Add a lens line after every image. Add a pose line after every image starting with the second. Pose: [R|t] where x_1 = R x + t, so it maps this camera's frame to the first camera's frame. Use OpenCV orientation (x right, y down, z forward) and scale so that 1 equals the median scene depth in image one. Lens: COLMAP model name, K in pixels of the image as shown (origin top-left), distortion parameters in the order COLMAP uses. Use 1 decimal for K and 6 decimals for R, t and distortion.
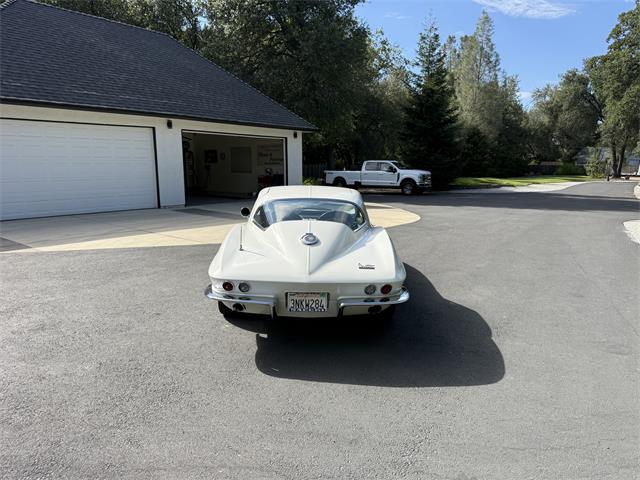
lens RADIAL K [[460.1, 0, 320.0], [0, 460.1, 233.6], [0, 0, 1]] dist [0.021388, -0.036972]
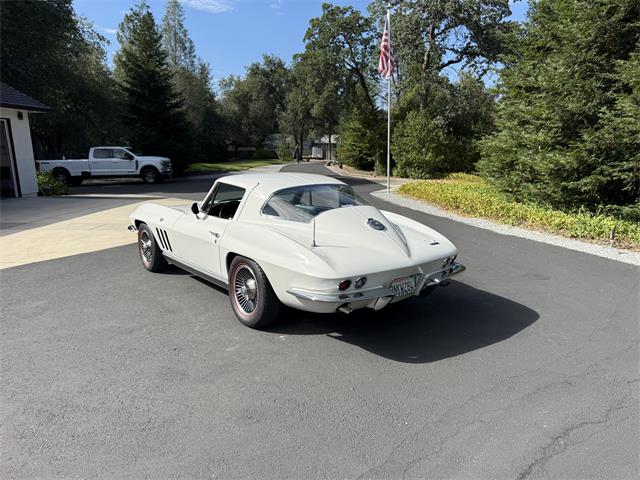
lens RADIAL K [[460.1, 0, 323.4], [0, 460.1, 234.1], [0, 0, 1]] dist [0.021388, -0.036972]
pose [[0.789028, -0.128311, 0.600808, -0.143417], [0.110177, 0.991645, 0.067086, -0.009042], [-0.604397, 0.013263, 0.796573, 0.059761]]
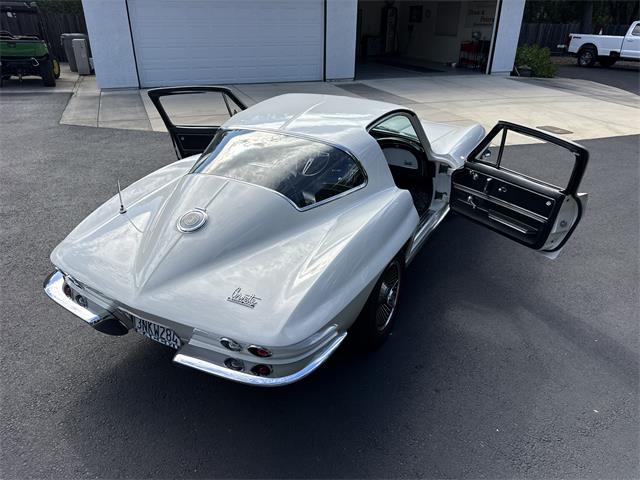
lens RADIAL K [[460.1, 0, 314.2], [0, 460.1, 241.5], [0, 0, 1]] dist [0.021388, -0.036972]
pose [[0.870329, 0.220893, -0.440151, 0.077501], [-0.078887, 0.944754, 0.318146, -0.033271], [0.486110, -0.242169, 0.839673, 0.118041]]
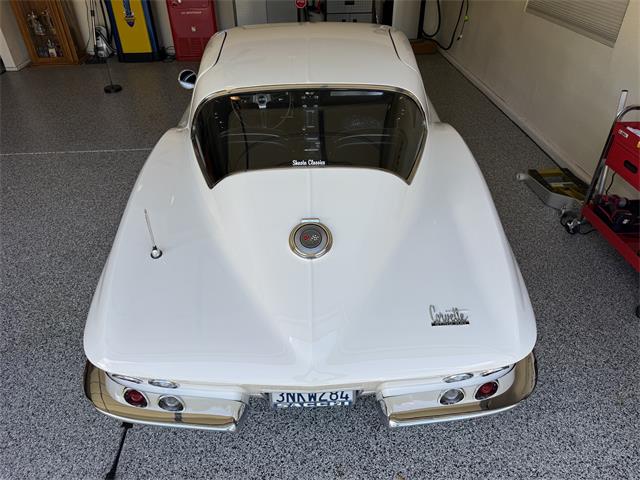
lens RADIAL K [[460.1, 0, 317.4], [0, 460.1, 236.9], [0, 0, 1]] dist [0.021388, -0.036972]
pose [[0.999608, -0.024074, -0.014259, -0.002424], [0.027941, 0.885617, 0.463575, -0.037817], [0.001468, -0.463792, 0.885943, 0.129011]]
